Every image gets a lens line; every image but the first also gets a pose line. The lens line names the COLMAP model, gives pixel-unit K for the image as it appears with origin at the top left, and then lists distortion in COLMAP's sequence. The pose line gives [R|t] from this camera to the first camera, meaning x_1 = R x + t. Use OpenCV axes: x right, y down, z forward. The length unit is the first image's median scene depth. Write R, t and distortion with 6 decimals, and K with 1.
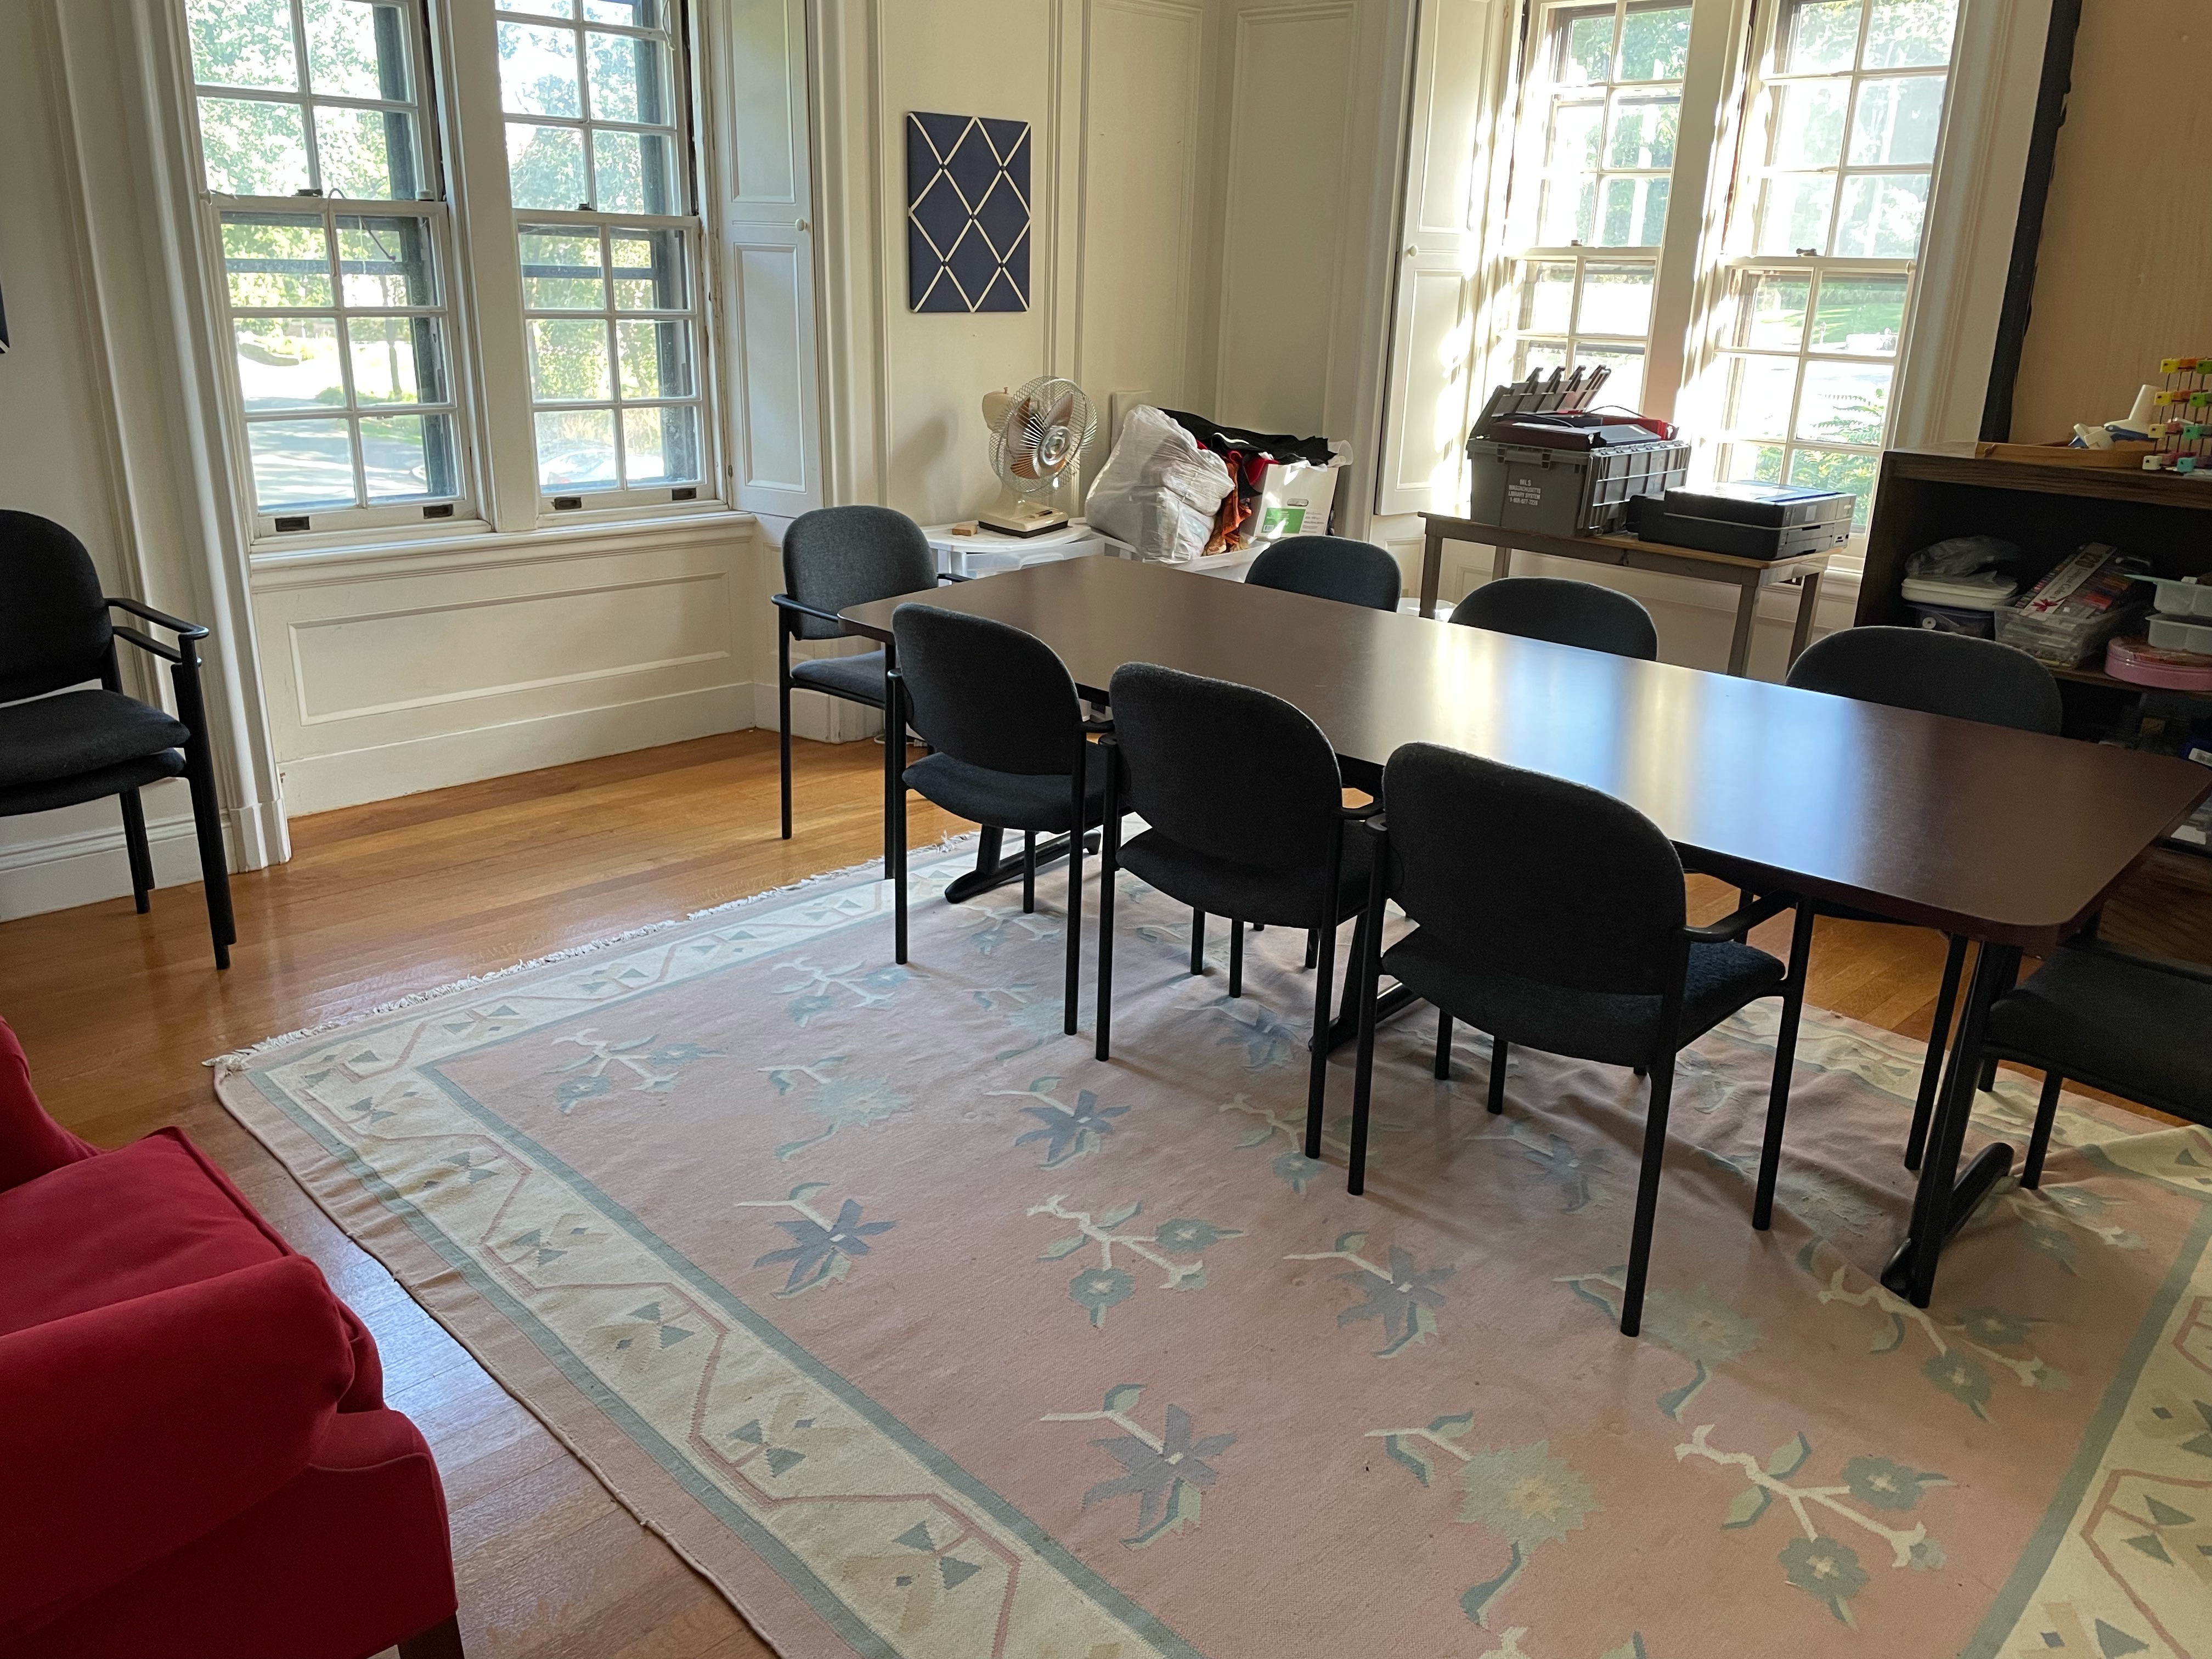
lens RADIAL K [[1650.7, 0, 1107.7], [0, 1650.7, 819.5], [0, 0, 1]] dist [0.081704, -0.098737]
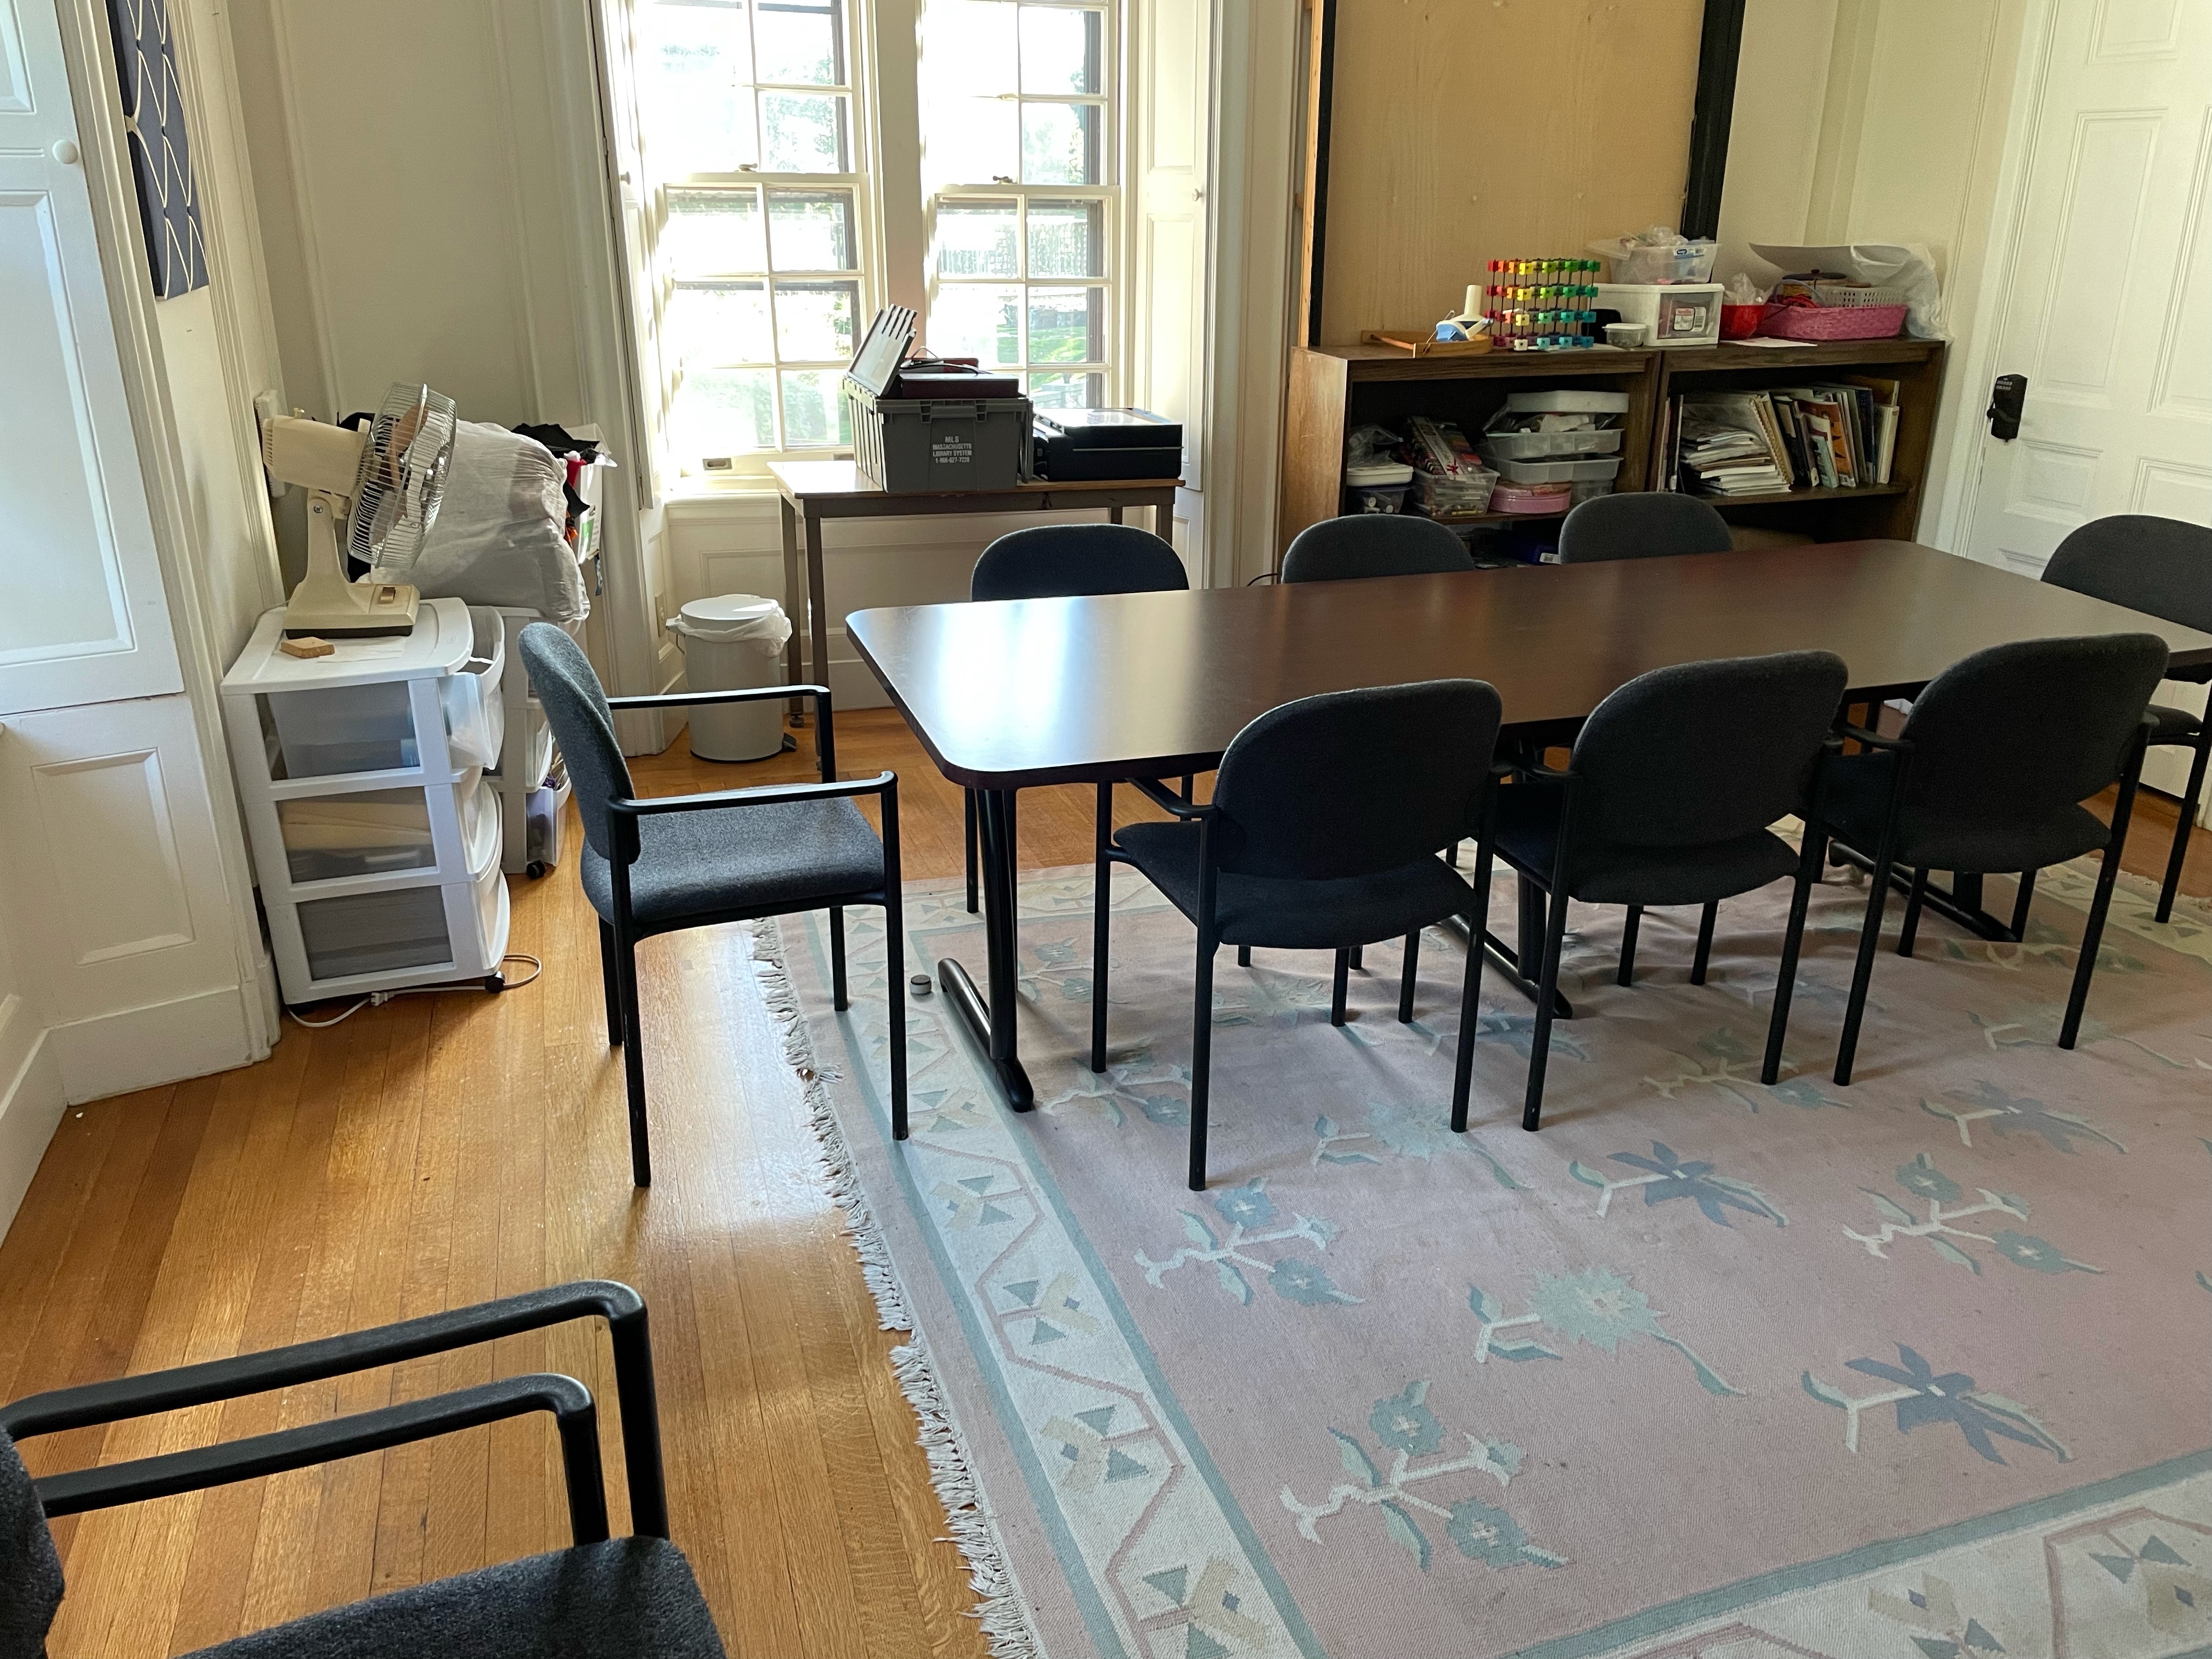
lens RADIAL K [[1650.7, 0, 1103.4], [0, 1650.7, 825.8], [0, 0, 1]] dist [0.081704, -0.098737]
pose [[0.450834, -0.338789, 0.825815, -0.714201], [0.289675, 0.930629, 0.223647, -0.245779], [-0.844297, 0.138391, 0.517698, 0.647231]]
